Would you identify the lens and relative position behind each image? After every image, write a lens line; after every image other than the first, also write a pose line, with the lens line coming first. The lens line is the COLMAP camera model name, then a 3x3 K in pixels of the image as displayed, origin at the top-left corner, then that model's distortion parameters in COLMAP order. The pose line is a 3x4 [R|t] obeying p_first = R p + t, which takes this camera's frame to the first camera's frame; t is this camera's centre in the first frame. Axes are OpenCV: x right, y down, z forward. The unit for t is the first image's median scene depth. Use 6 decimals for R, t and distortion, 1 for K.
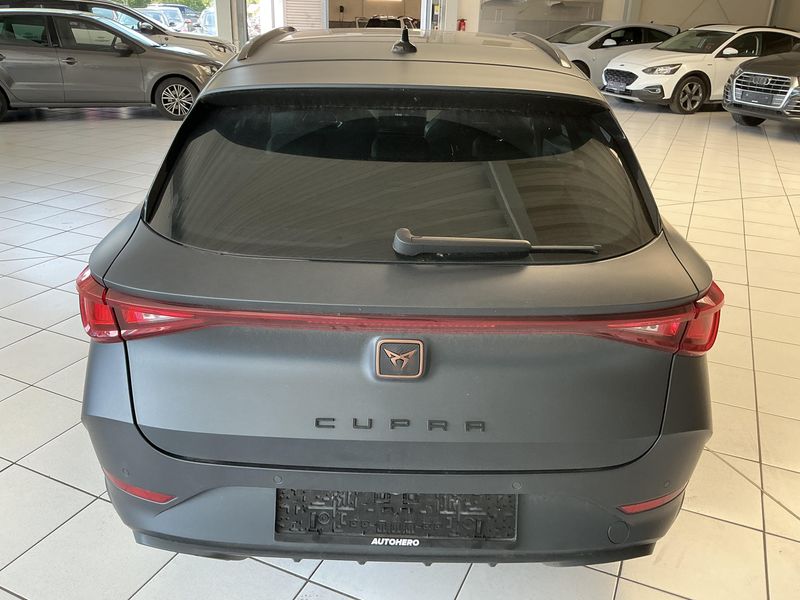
lens RADIAL K [[664.9, 0, 386.6], [0, 664.9, 300.8], [0, 0, 1]] dist [0.105545, -0.229186]
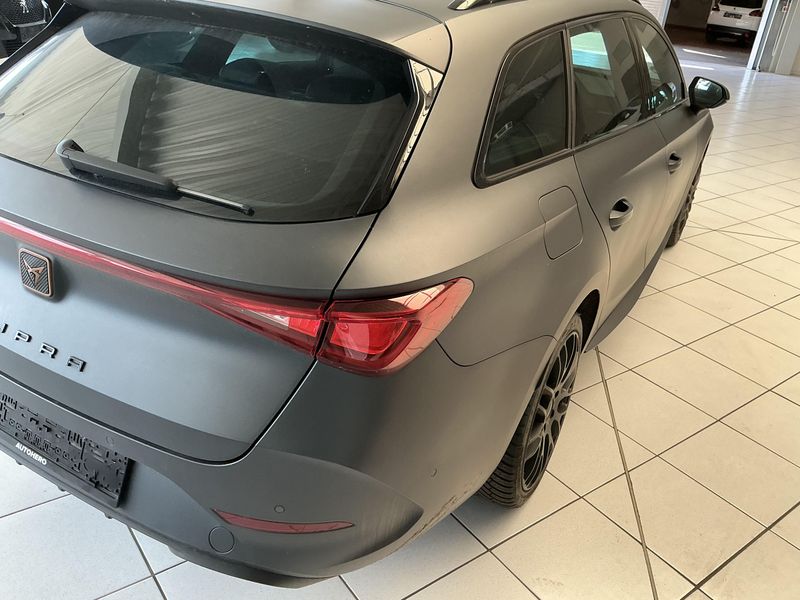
lens RADIAL K [[664.9, 0, 386.6], [0, 664.9, 300.8], [0, 0, 1]] dist [0.105545, -0.229186]
pose [[0.875359, 0.271649, -0.399942, 0.983379], [-0.251274, 0.962347, 0.103680, -0.114869], [0.413047, 0.009738, 0.910658, 0.372793]]
